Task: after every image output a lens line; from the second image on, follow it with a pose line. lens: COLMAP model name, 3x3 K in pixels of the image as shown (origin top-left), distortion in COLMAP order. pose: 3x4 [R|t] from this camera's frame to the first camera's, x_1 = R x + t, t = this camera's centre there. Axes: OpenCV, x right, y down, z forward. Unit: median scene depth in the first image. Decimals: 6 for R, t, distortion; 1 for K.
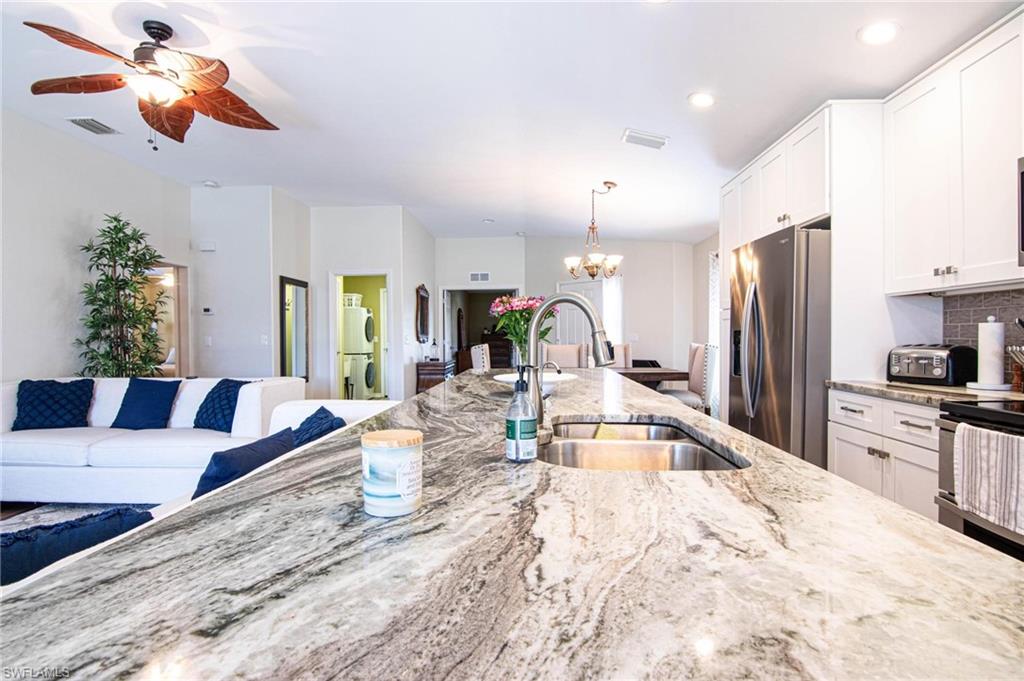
lens RADIAL K [[512.7, 0, 512.0], [0, 512.7, 340.5], [0, 0, 1]] dist [0.002963, -0.016195]
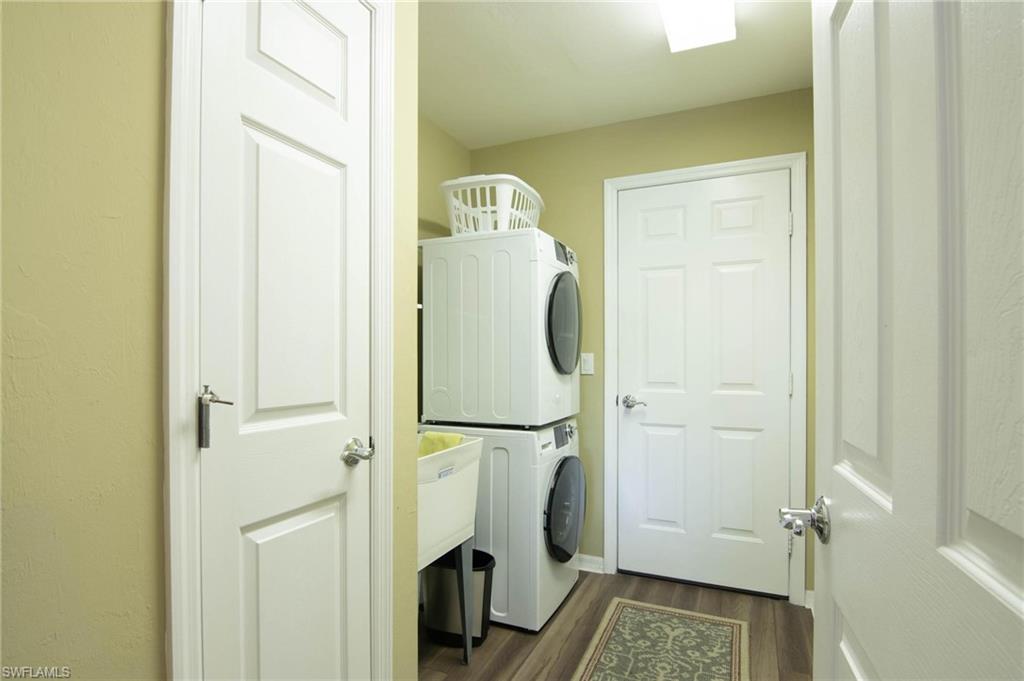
lens RADIAL K [[512.7, 0, 512.0], [0, 512.7, 340.5], [0, 0, 1]] dist [0.002963, -0.016195]
pose [[0.925970, -0.002113, -0.377592, -0.209898], [-0.014554, 0.999042, -0.041281, -0.002766], [0.377318, 0.043720, 0.925051, 0.767834]]
